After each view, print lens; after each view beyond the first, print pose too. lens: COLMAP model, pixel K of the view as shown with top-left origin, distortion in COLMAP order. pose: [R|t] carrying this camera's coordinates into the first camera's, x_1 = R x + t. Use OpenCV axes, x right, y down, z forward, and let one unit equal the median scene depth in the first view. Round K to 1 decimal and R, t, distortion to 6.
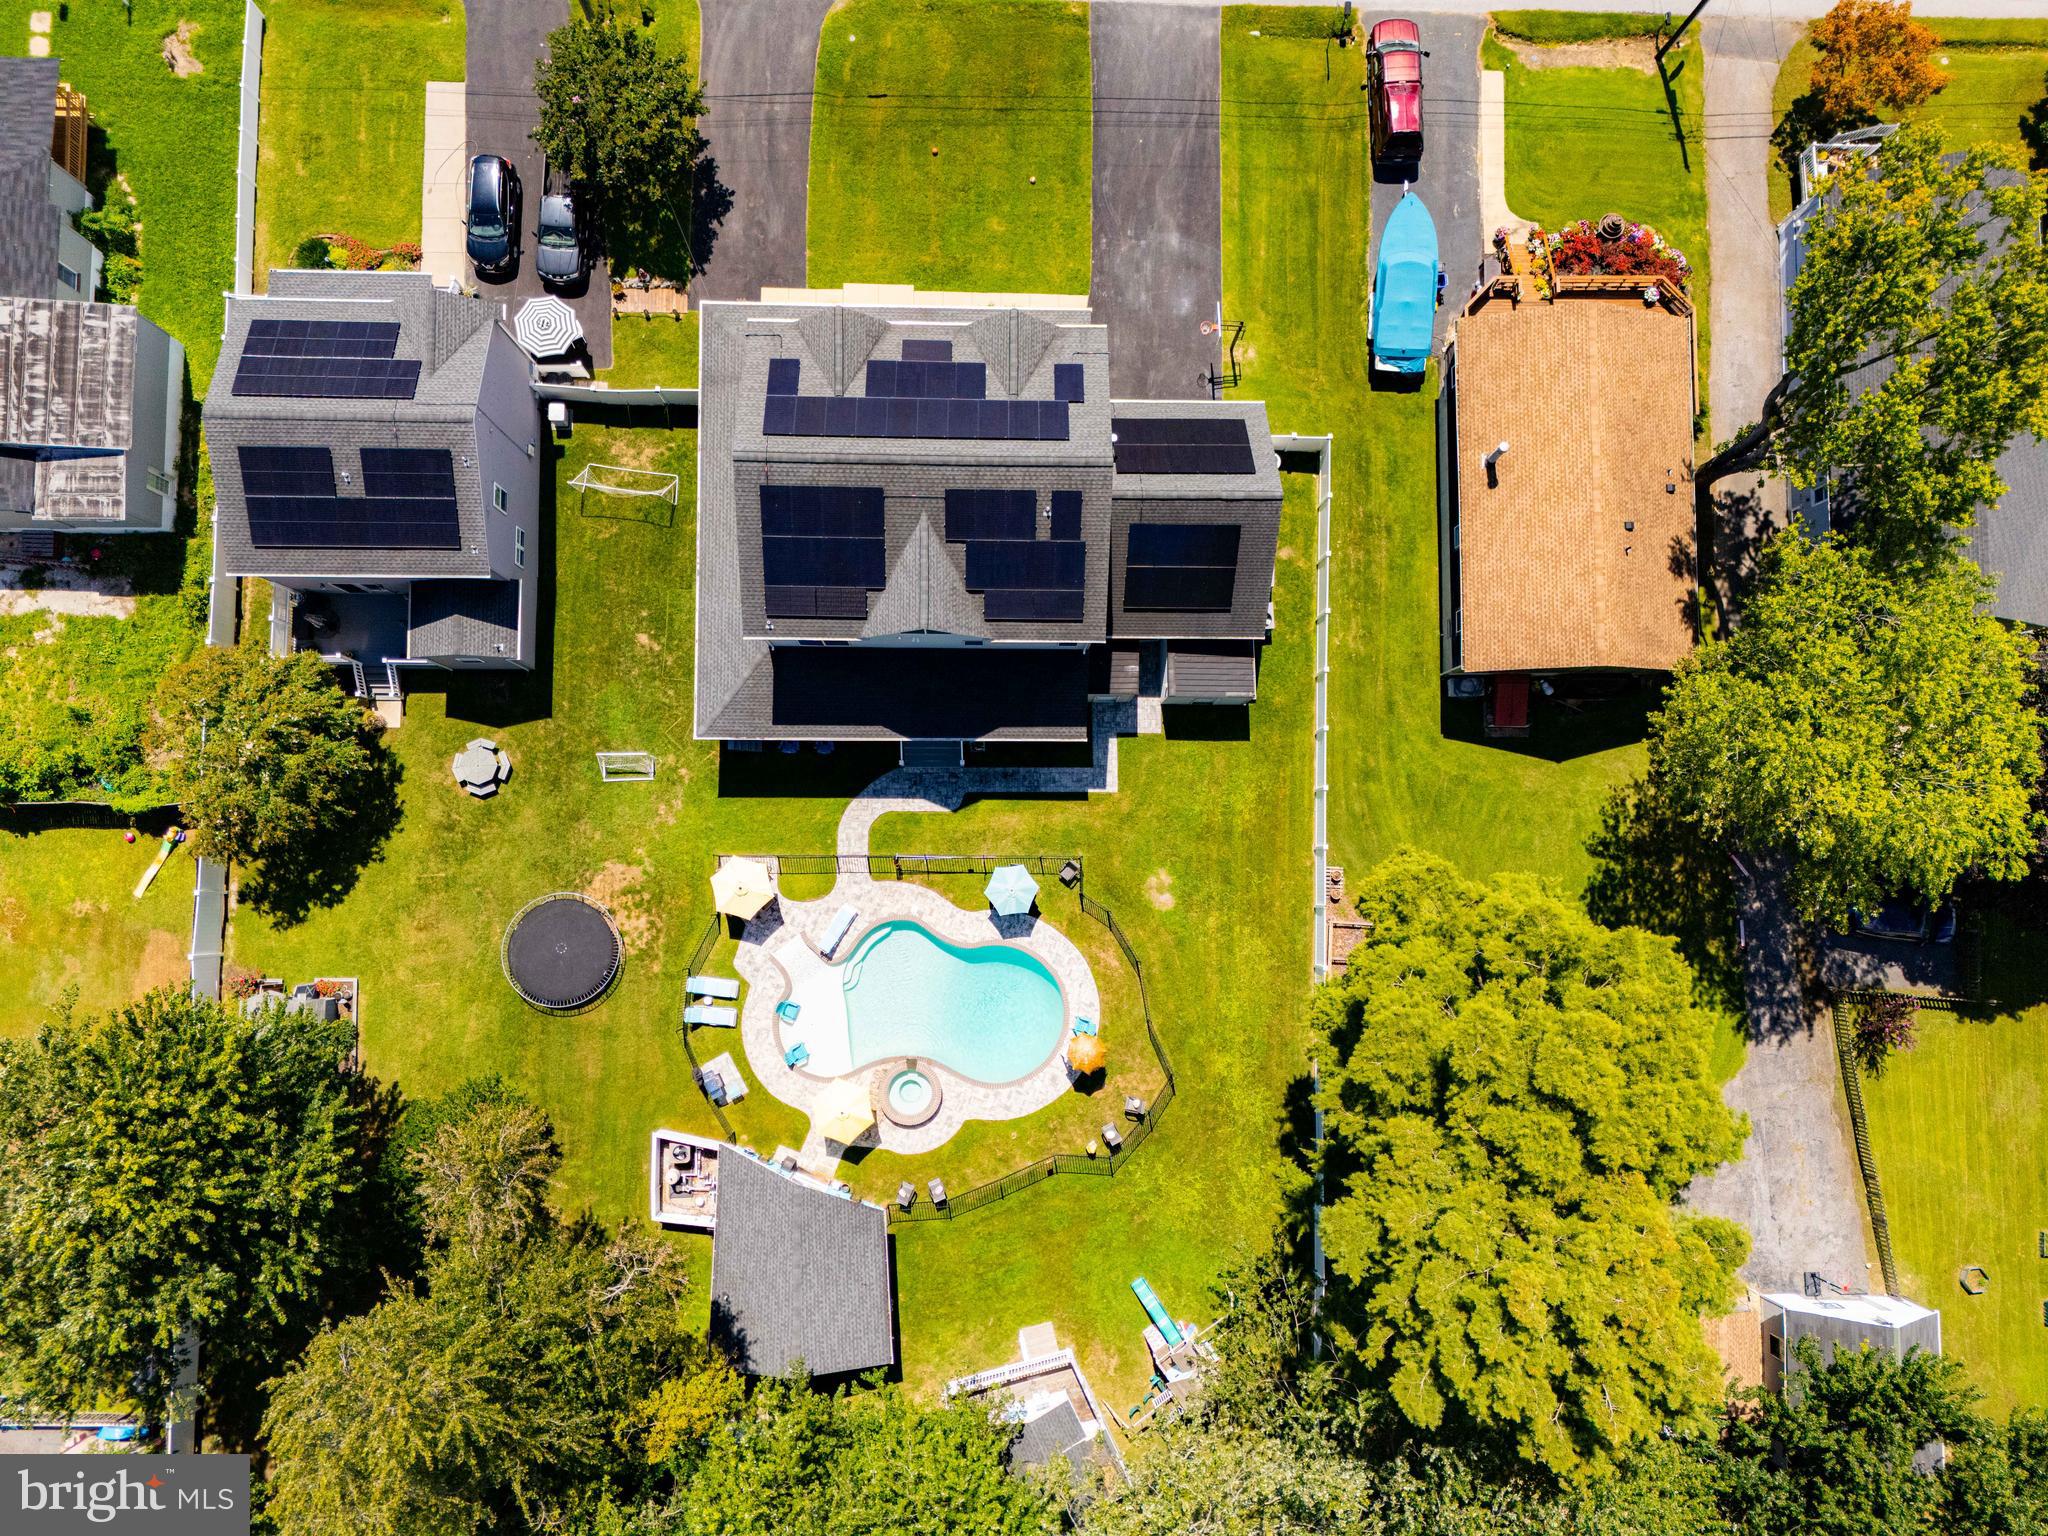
lens RADIAL K [[1517.5, 0, 1021.0], [0, 1517.5, 762.7], [0, 0, 1]] dist [0.083892, -0.072757]
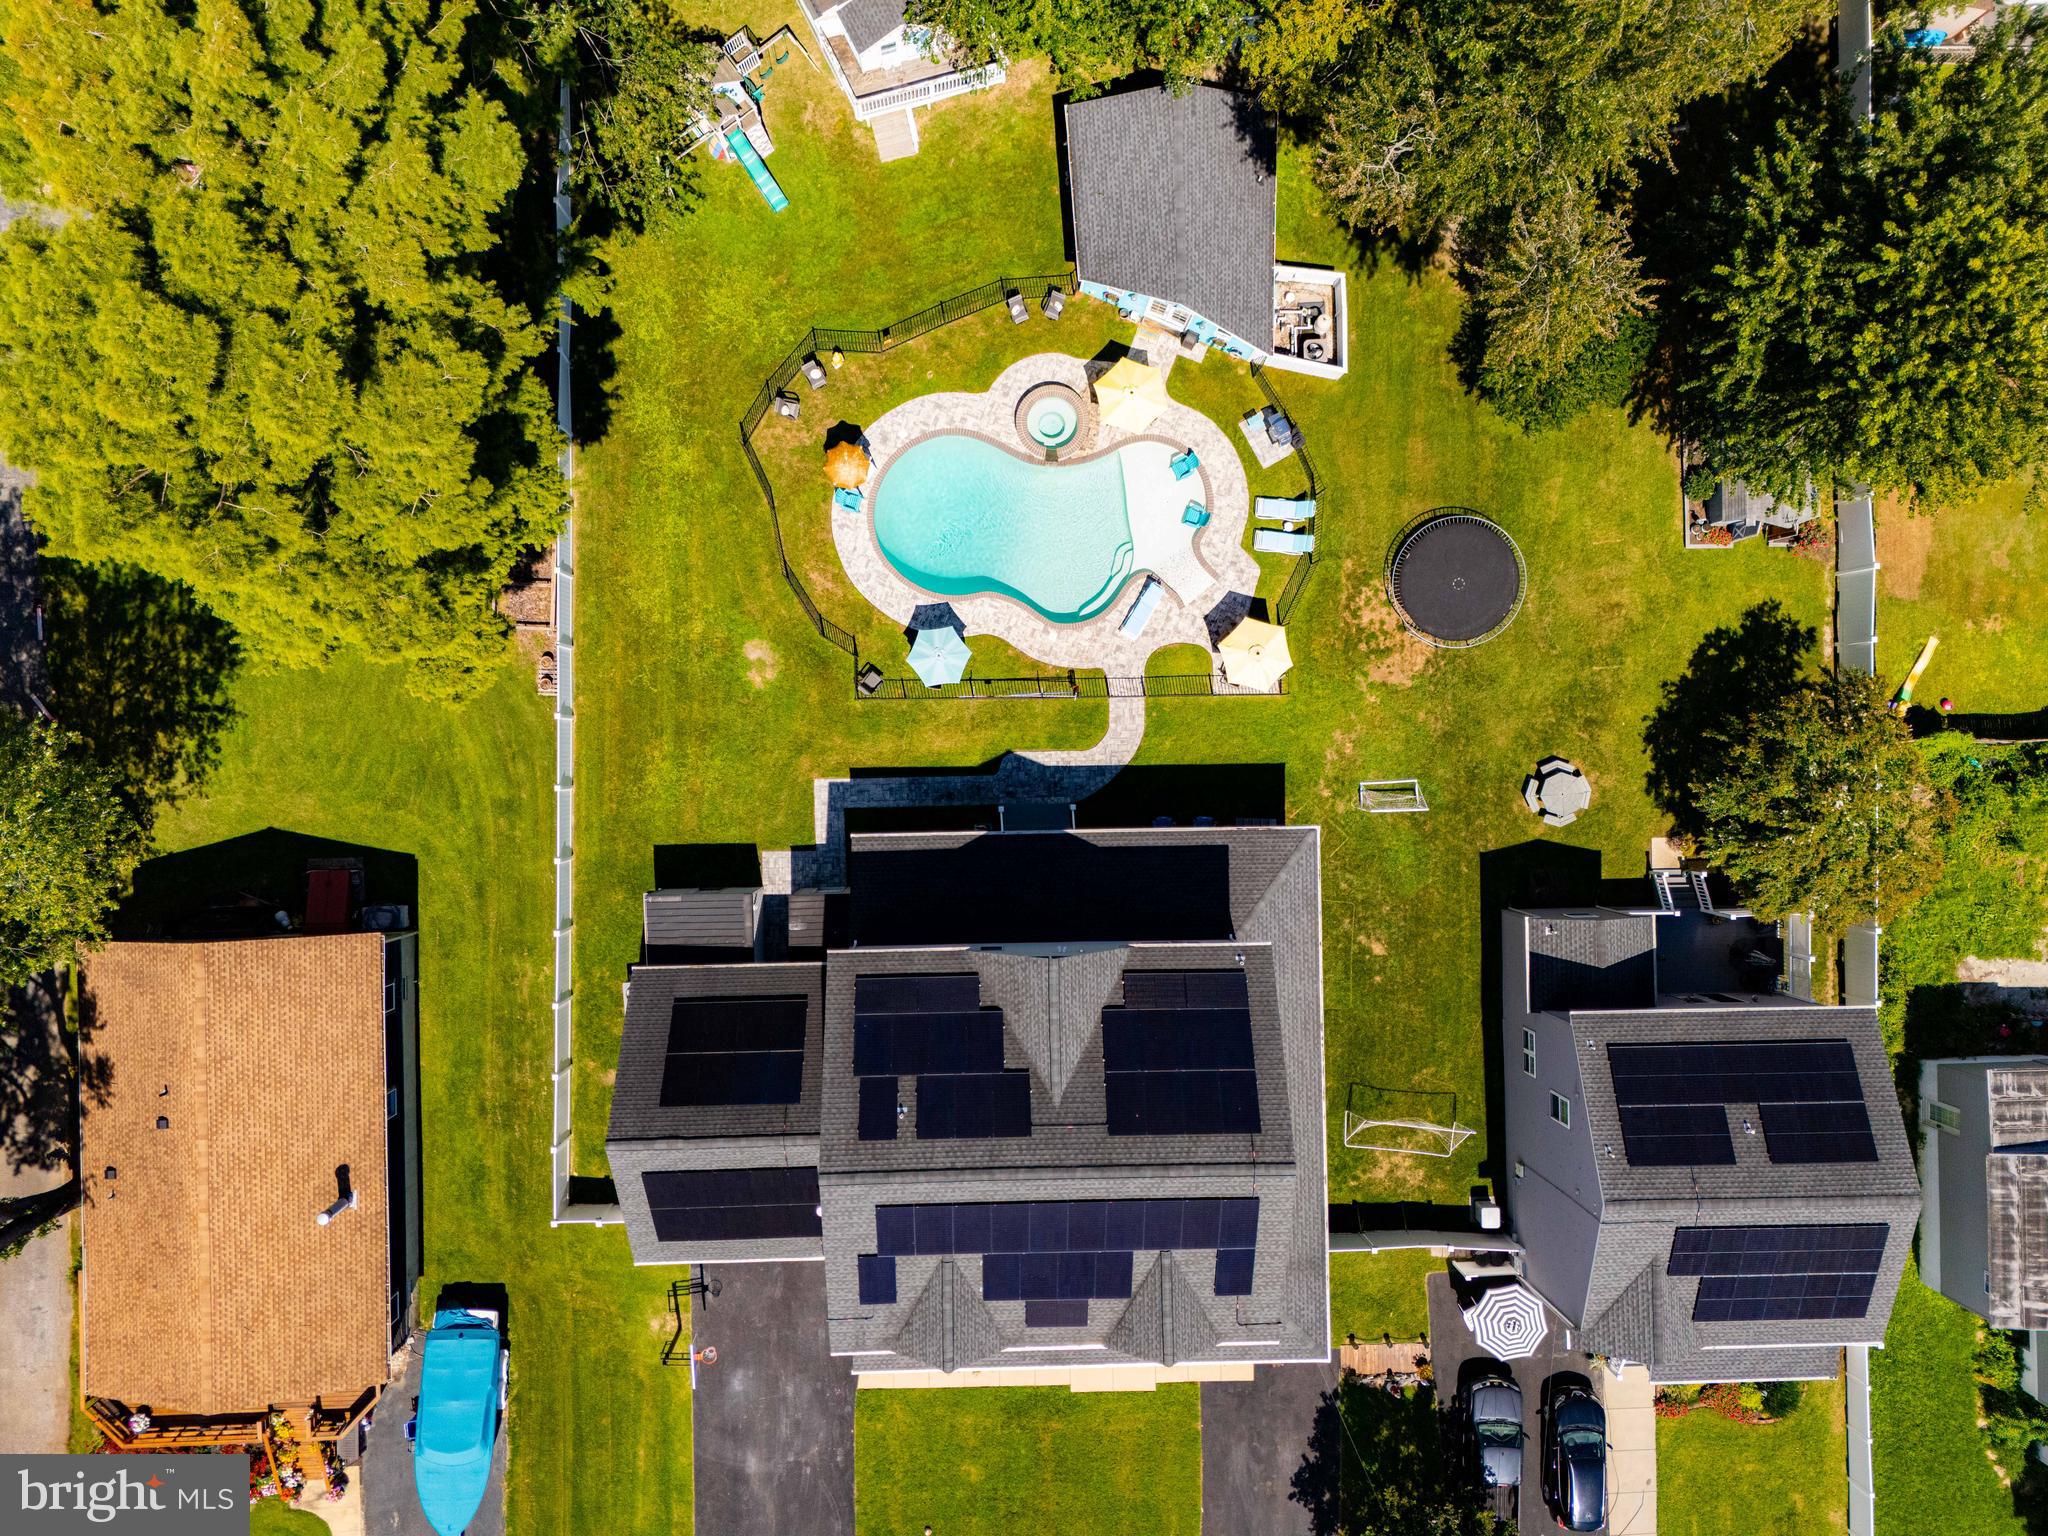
lens RADIAL K [[1517.5, 0, 1021.0], [0, 1517.5, 762.7], [0, 0, 1]] dist [0.083892, -0.072757]
pose [[-0.997995, 0.018869, -0.060415, 0.000252], [-0.023328, -0.996988, 0.073958, -0.037028], [-0.058838, 0.075219, 0.995430, 0.161391]]
